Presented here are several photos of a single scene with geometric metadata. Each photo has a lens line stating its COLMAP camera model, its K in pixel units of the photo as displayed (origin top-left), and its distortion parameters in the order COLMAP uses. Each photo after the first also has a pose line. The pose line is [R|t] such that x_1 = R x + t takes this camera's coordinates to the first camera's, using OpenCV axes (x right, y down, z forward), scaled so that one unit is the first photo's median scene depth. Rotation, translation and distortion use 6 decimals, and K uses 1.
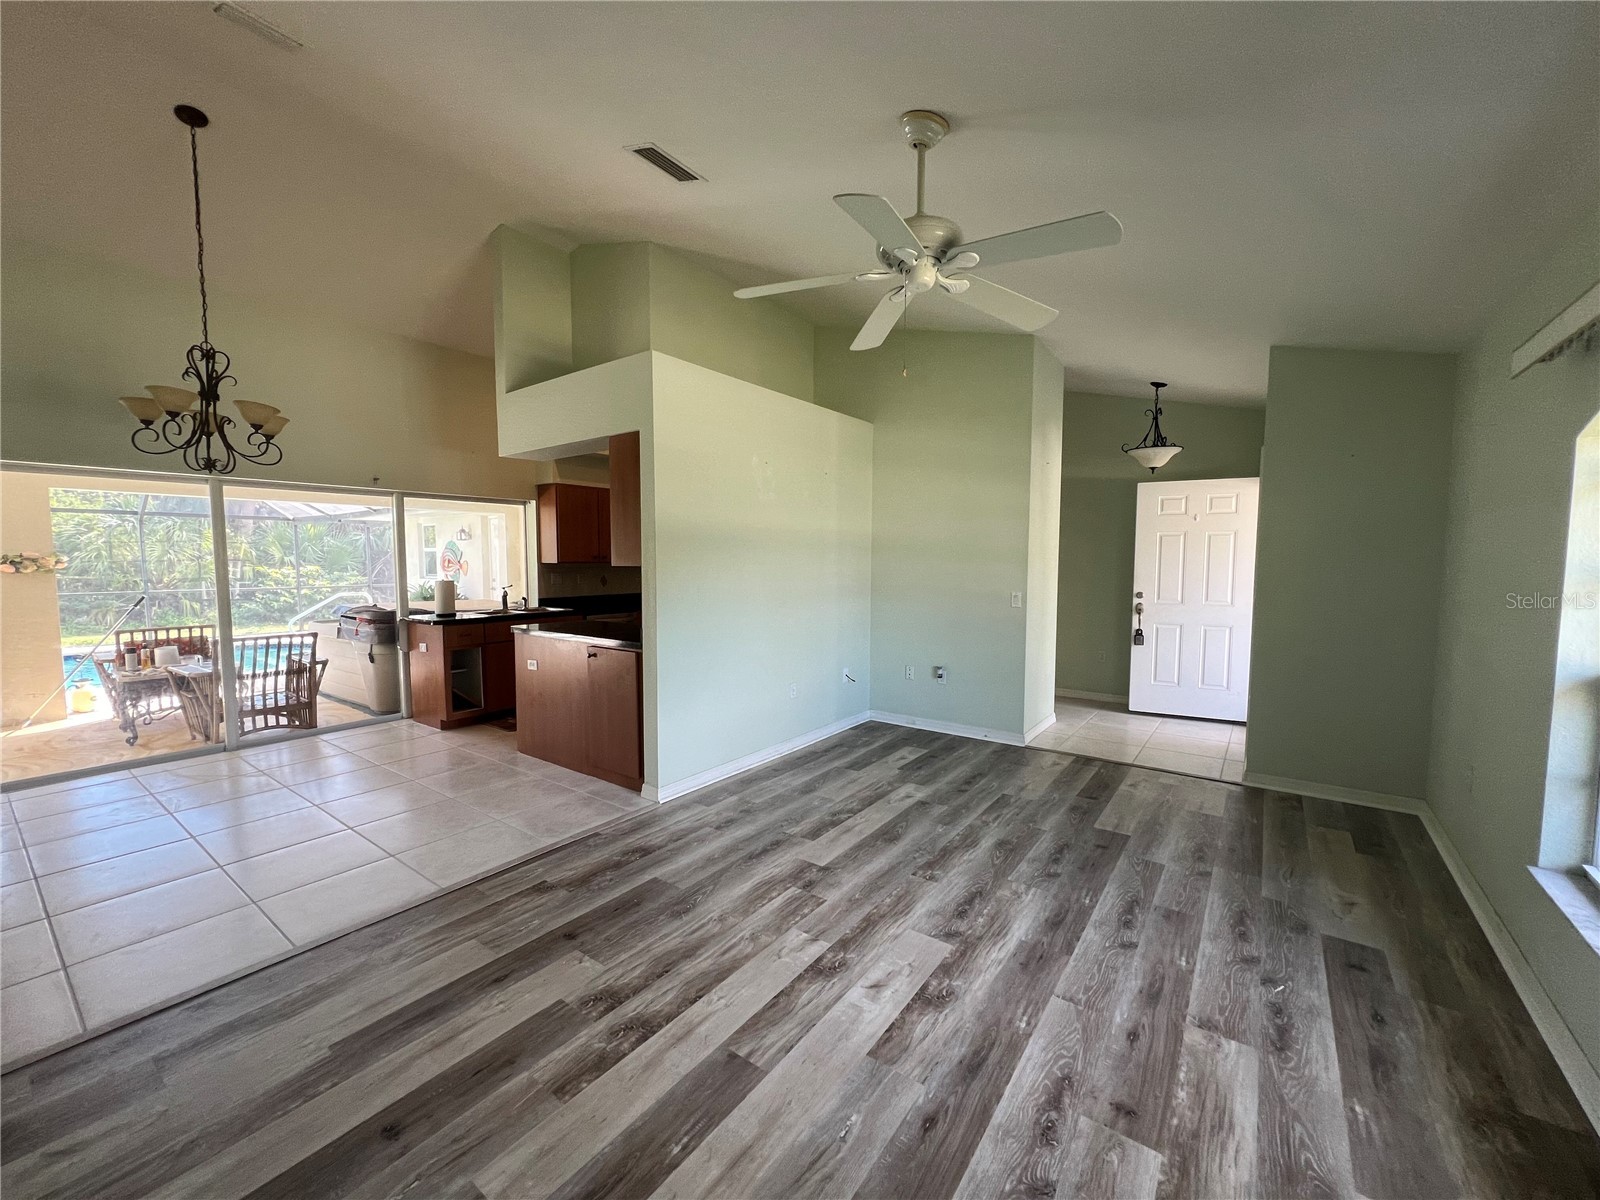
lens RADIAL K [[639.5, 0, 800.7], [0, 639.5, 603.7], [0, 0, 1]] dist [-0.002586, 0.000129]
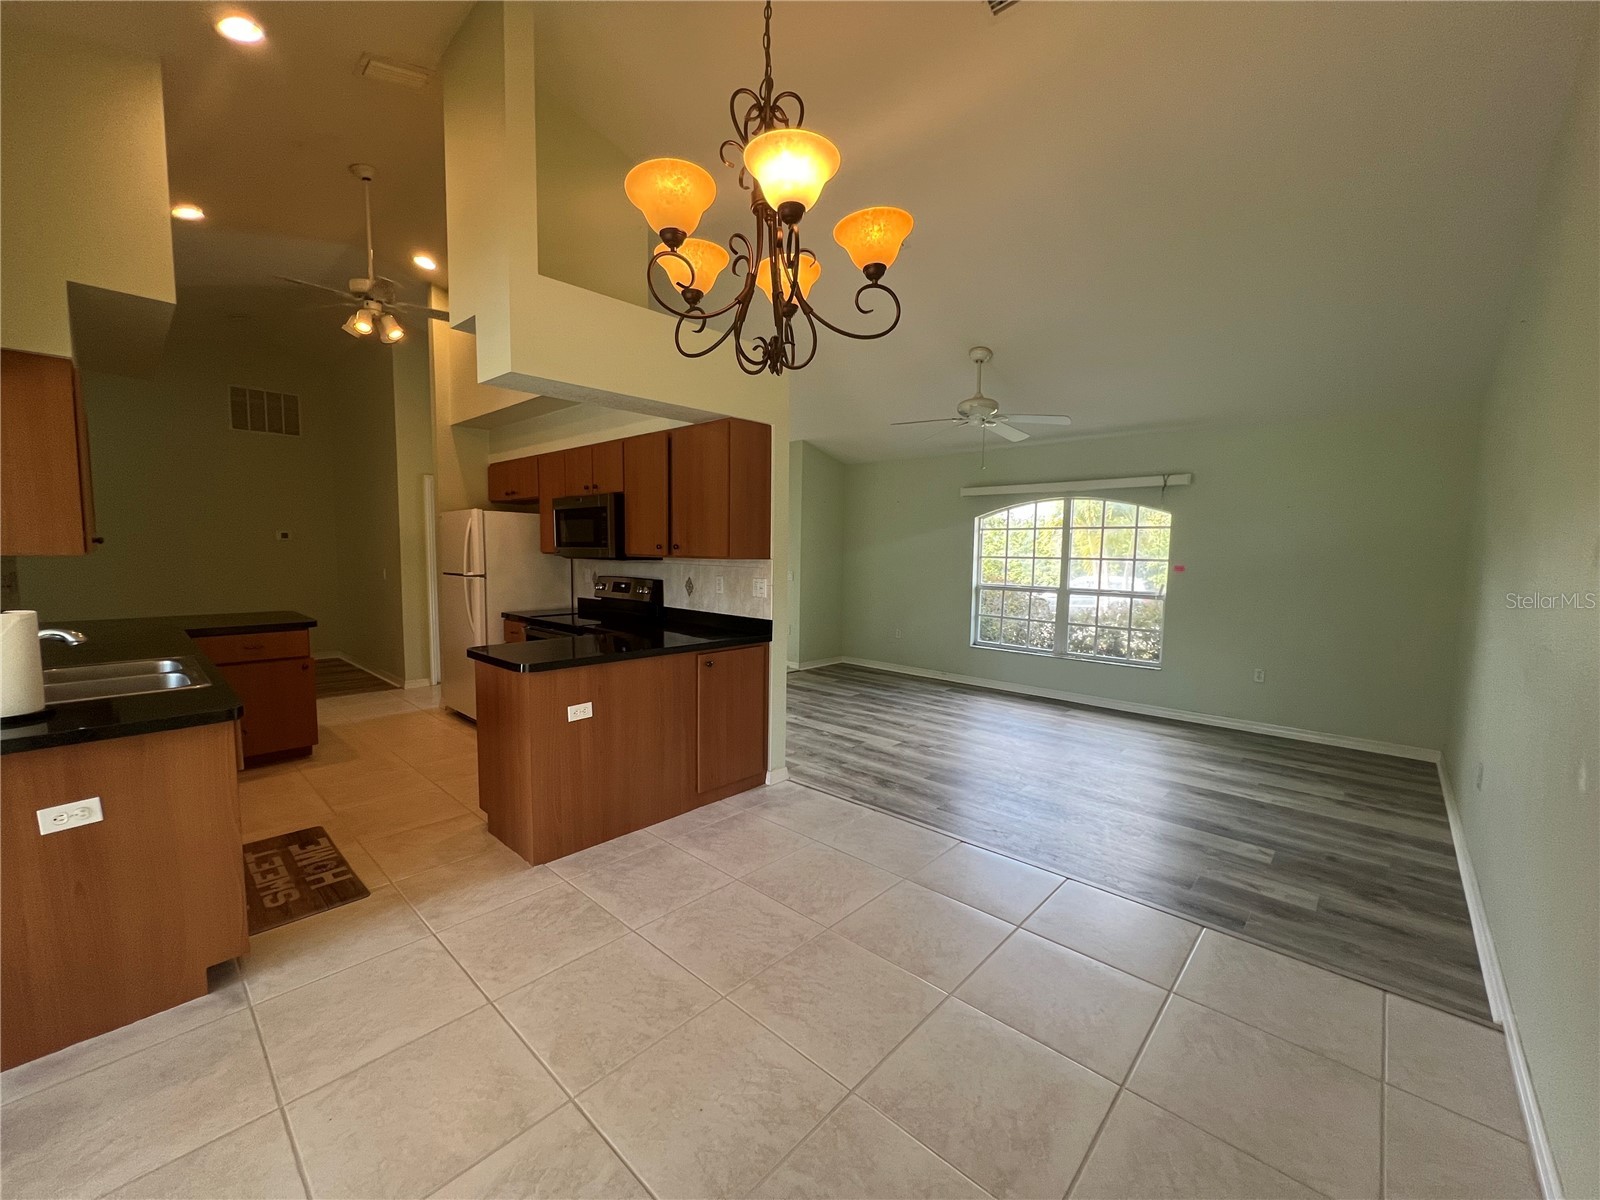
lens RADIAL K [[639.5, 0, 798.4], [0, 639.5, 607.6], [0, 0, 1]] dist [-0.002586, 0.000129]
pose [[0.117596, -0.092888, 0.988708, -1.402885], [0.056301, 0.994638, 0.086749, -0.076859], [-0.991464, 0.045464, 0.122195, 0.931624]]
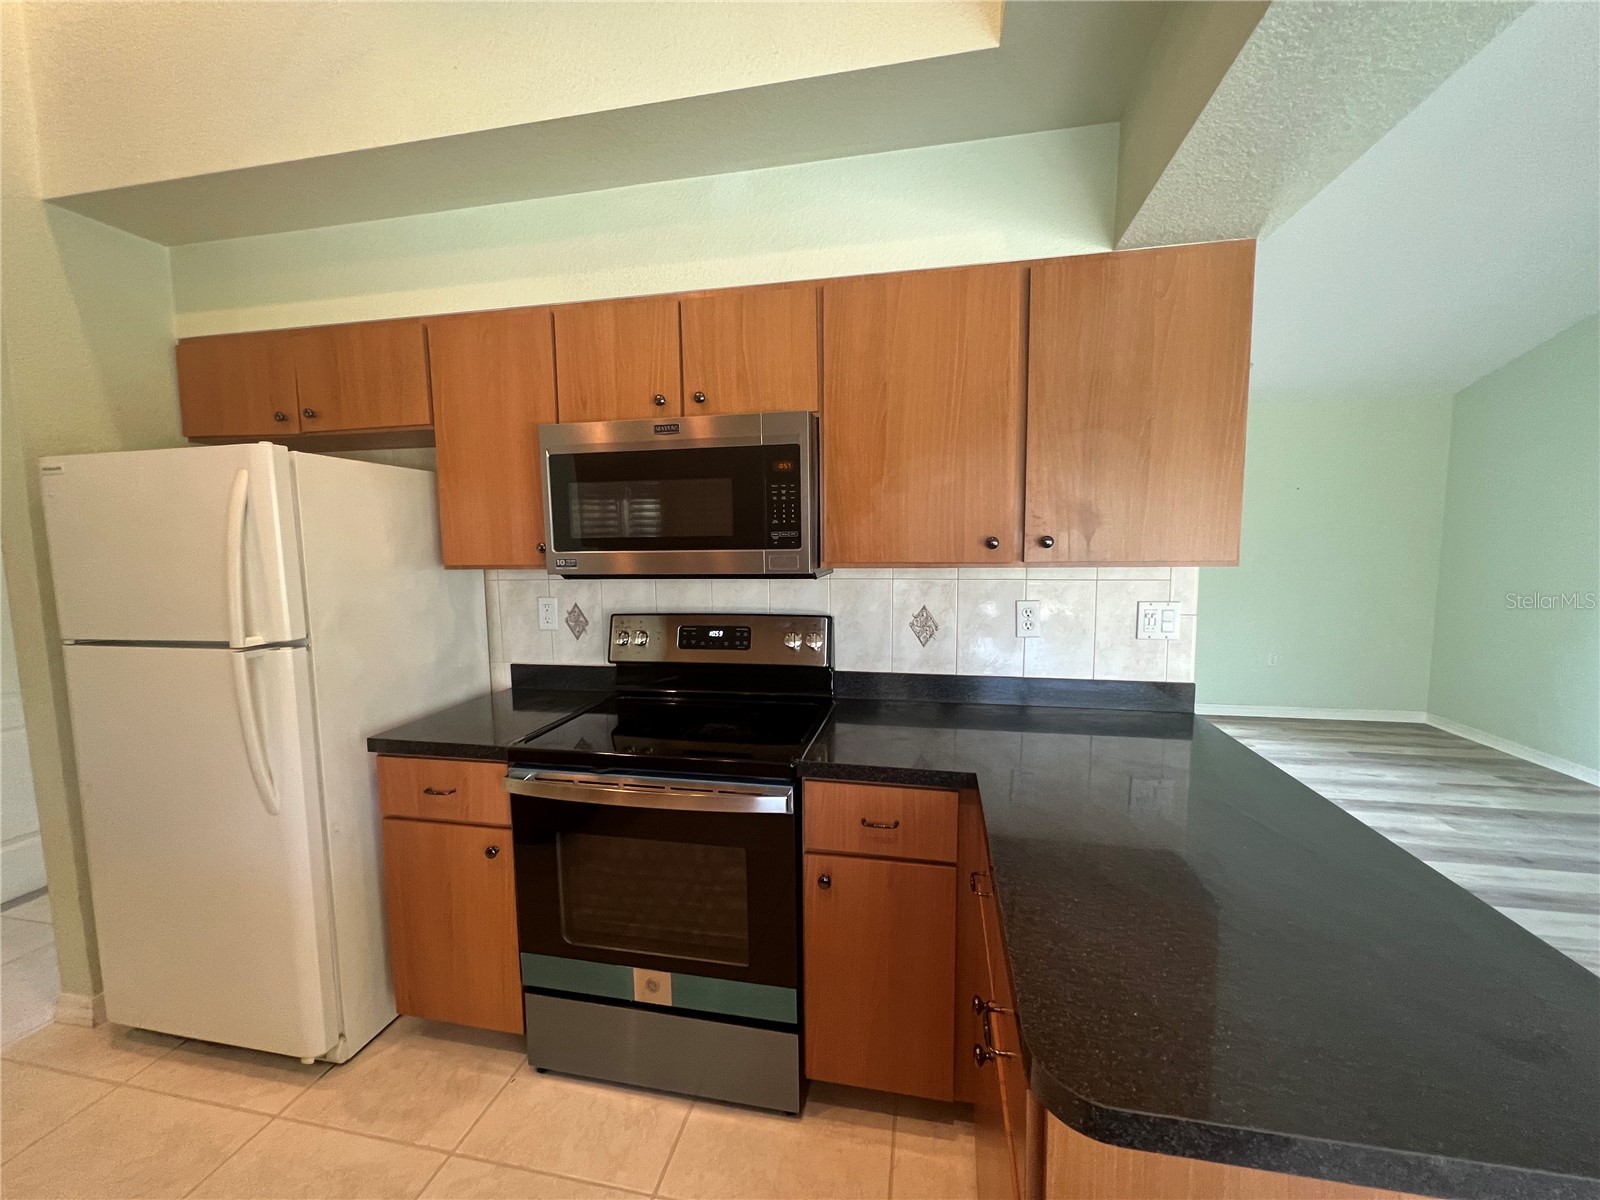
lens RADIAL K [[639.5, 0, 801.2], [0, 639.5, 605.7], [0, 0, 1]] dist [-0.002586, 0.000129]
pose [[-0.417239, -0.090191, 0.904310, -0.644207], [0.072230, 0.988625, 0.131926, -0.128717], [-0.905922, 0.120363, -0.405978, 1.668497]]
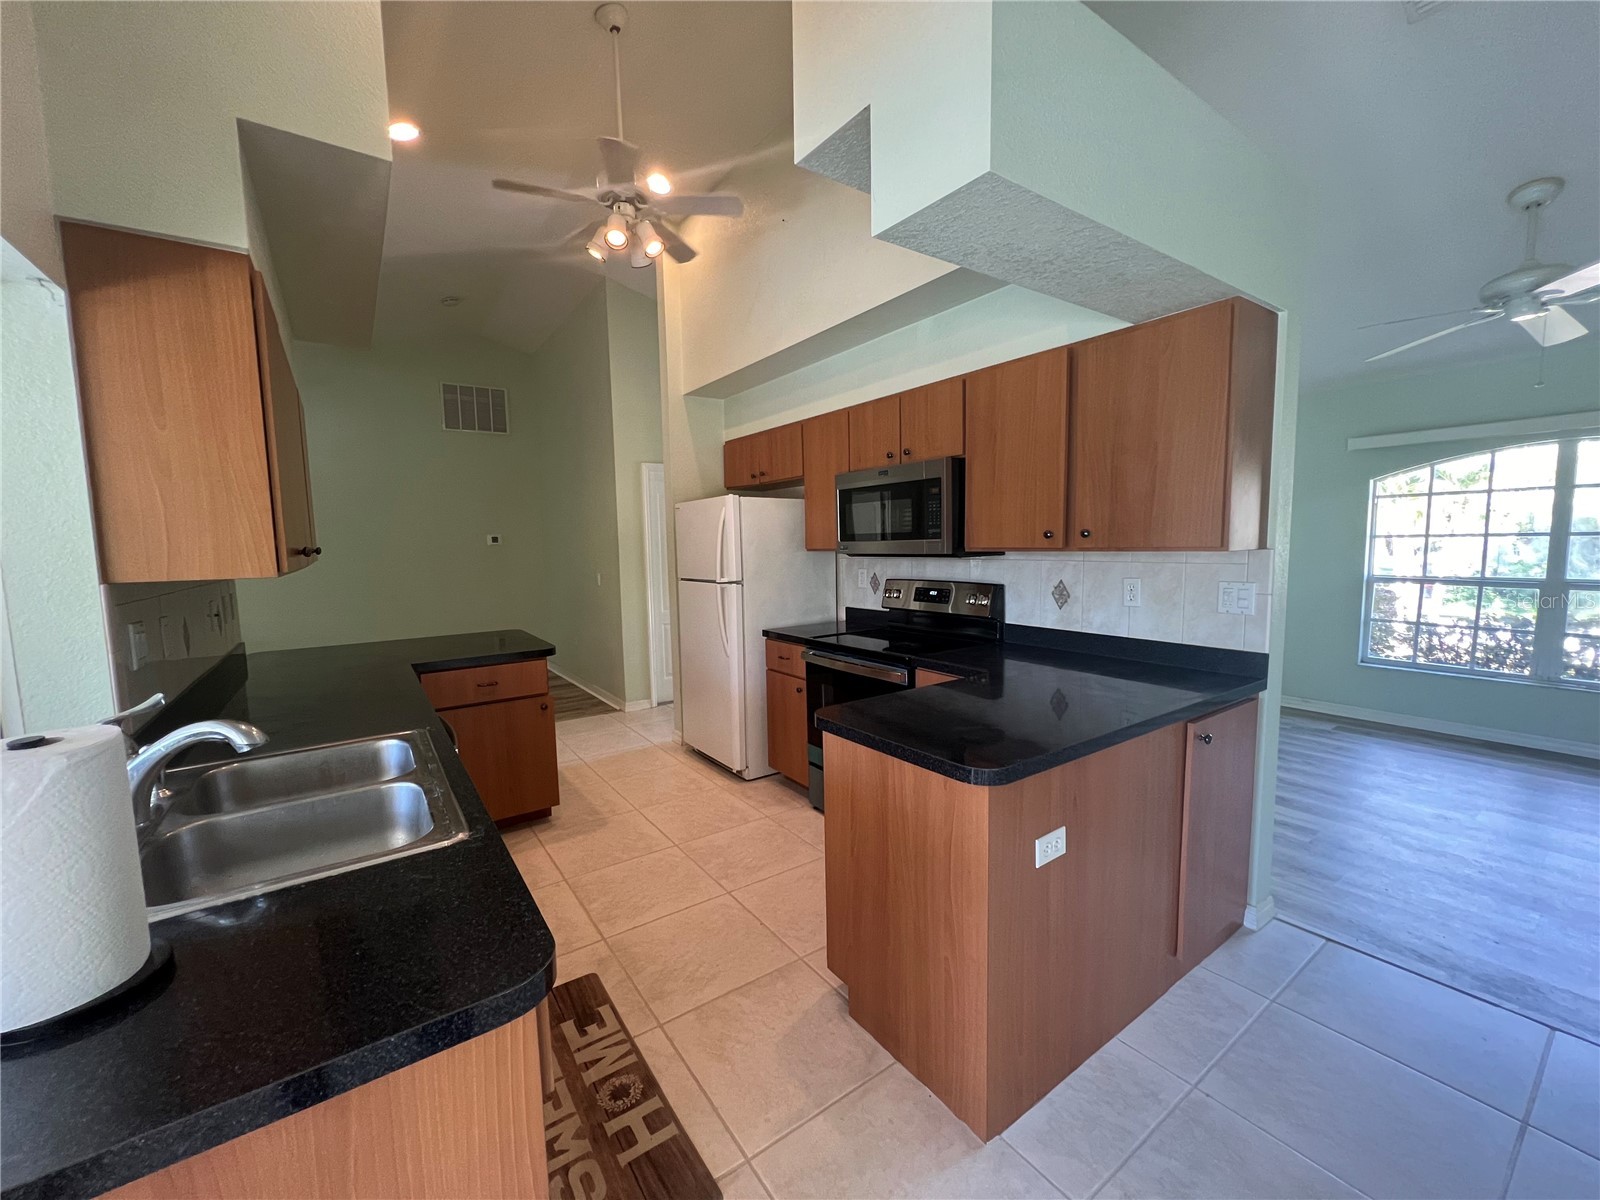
lens RADIAL K [[639.5, 0, 797.6], [0, 639.5, 607.6], [0, 0, 1]] dist [-0.002586, 0.000129]
pose [[0.323263, -0.109468, 0.939956, -1.057171], [0.087678, 0.992479, 0.085431, -0.105549], [-0.942239, 0.054797, 0.330429, 1.360473]]
